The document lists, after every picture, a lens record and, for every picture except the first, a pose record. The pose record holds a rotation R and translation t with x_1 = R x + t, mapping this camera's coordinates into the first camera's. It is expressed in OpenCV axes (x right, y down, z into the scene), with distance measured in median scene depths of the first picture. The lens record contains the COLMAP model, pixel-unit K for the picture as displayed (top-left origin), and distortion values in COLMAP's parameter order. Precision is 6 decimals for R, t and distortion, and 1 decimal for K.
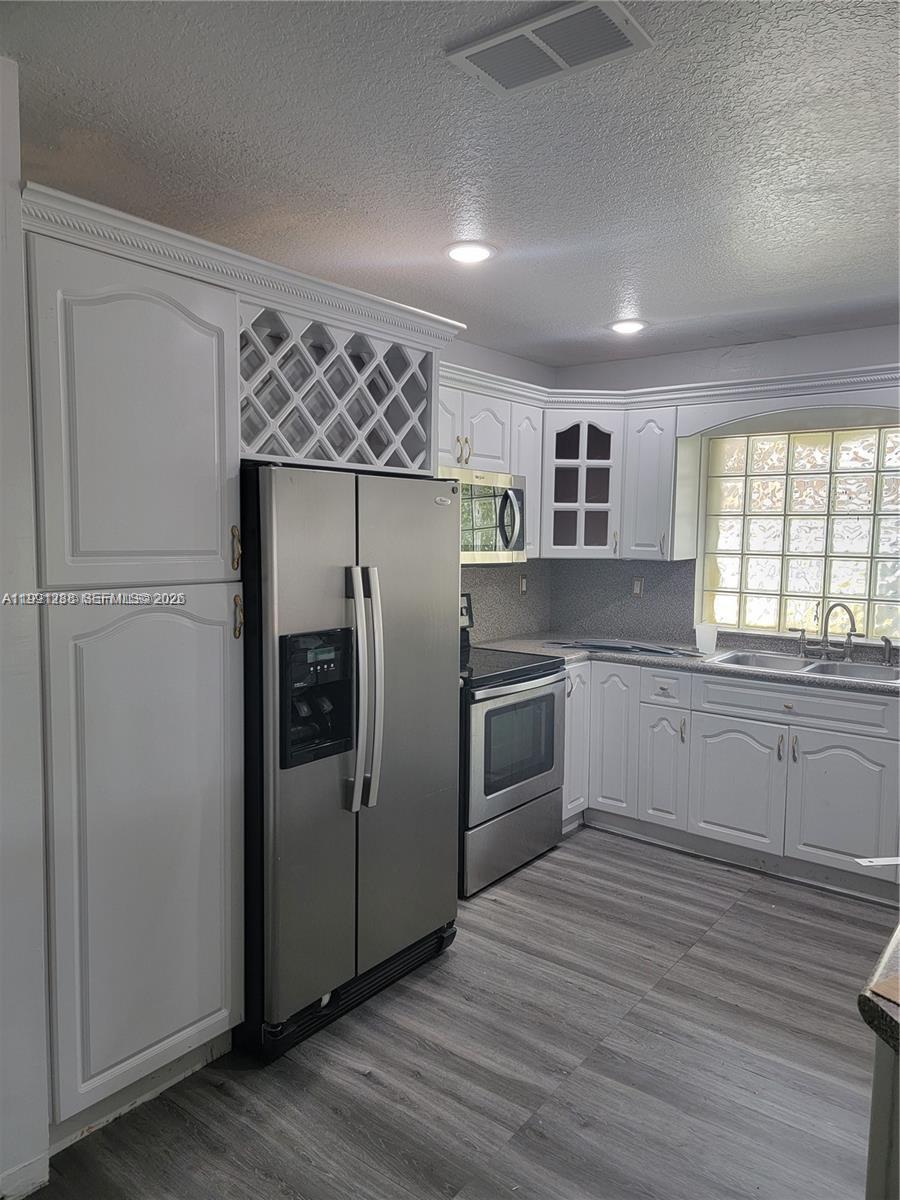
lens RADIAL K [[854.7, 0, 450.0], [0, 854.7, 600.0], [0, 0, 1]] dist [0.033486, -0.036167]
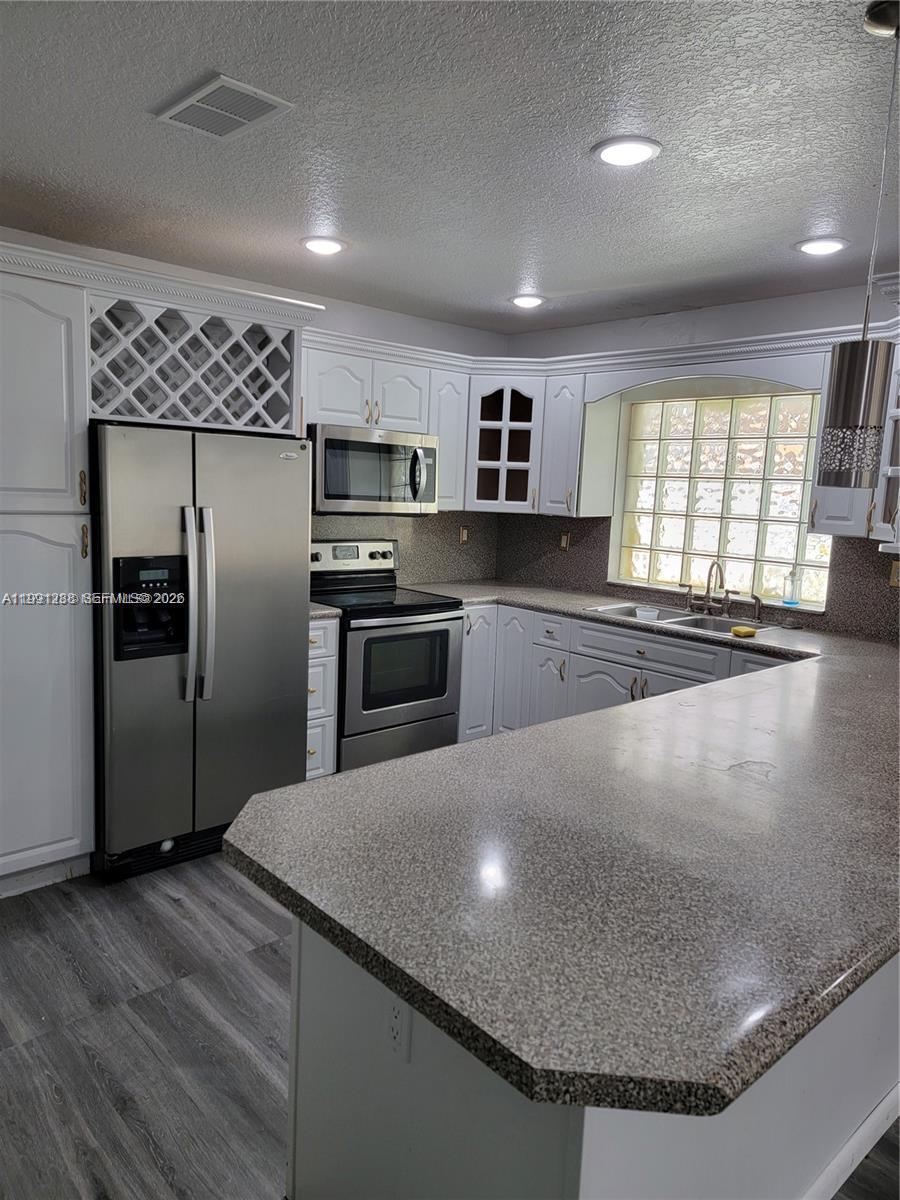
lens RADIAL K [[854.7, 0, 450.0], [0, 854.7, 600.0], [0, 0, 1]] dist [0.033486, -0.036167]
pose [[0.984304, 0.052175, -0.168595, 0.306641], [-0.043495, 0.997551, 0.054775, 0.007303], [0.171040, -0.046582, 0.984162, -0.110861]]
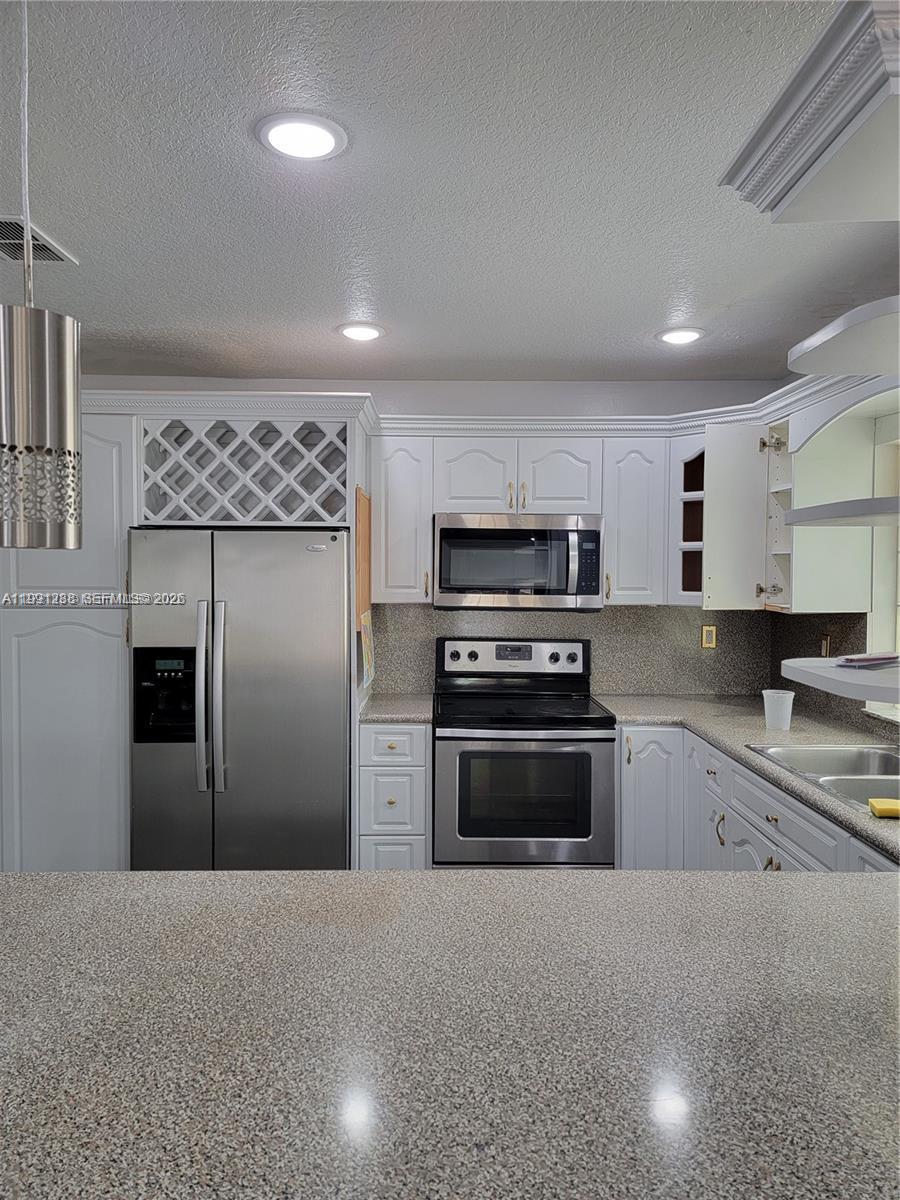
lens RADIAL K [[854.7, 0, 450.0], [0, 854.7, 600.0], [0, 0, 1]] dist [0.033486, -0.036167]
pose [[0.604272, 0.020745, -0.796508, 0.737624], [-0.064466, 0.997657, -0.022923, -0.022202], [0.794166, 0.065200, 0.604193, 0.318250]]
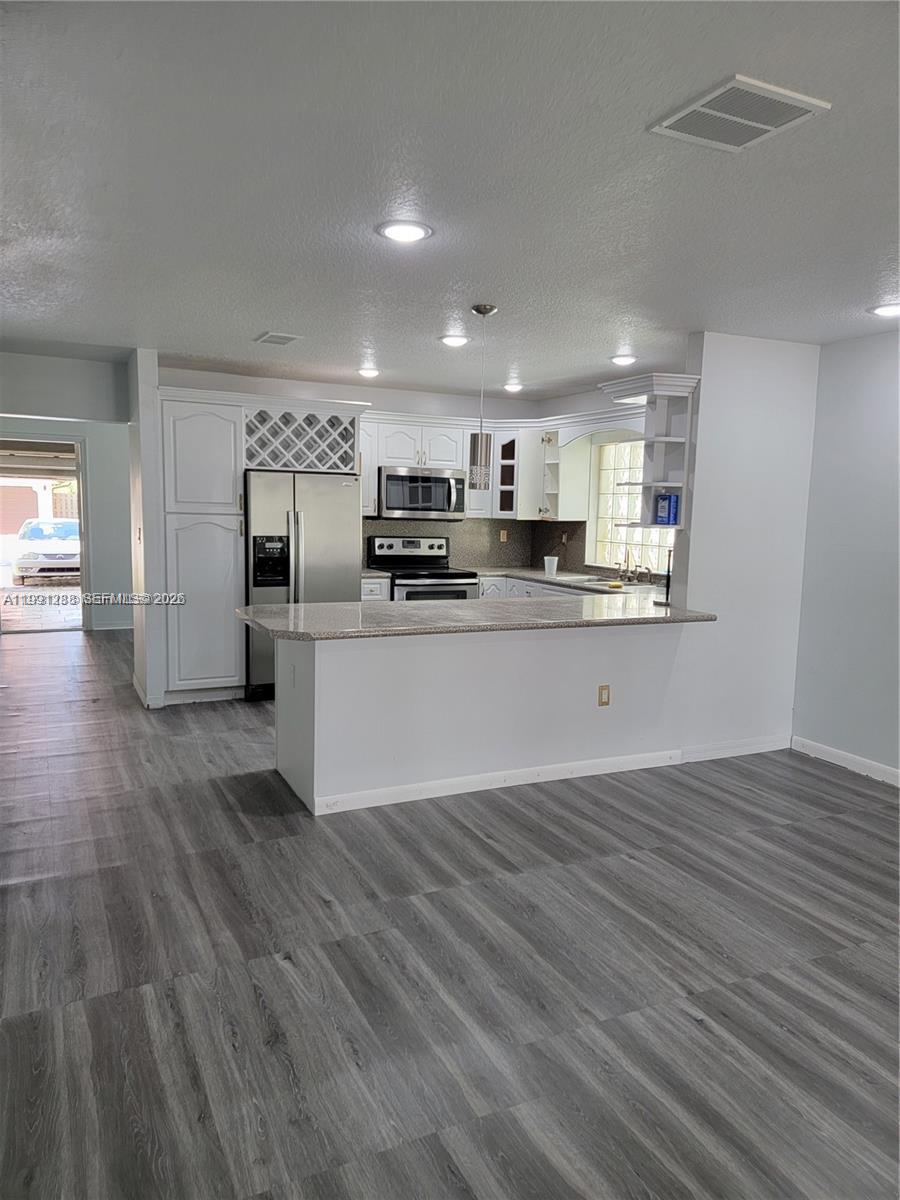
lens RADIAL K [[854.7, 0, 450.0], [0, 854.7, 600.0], [0, 0, 1]] dist [0.033486, -0.036167]
pose [[0.881953, 0.057839, -0.467775, 0.924847], [-0.051550, 0.998325, 0.026246, 0.080768], [0.468510, 0.000967, 0.883458, -0.608033]]
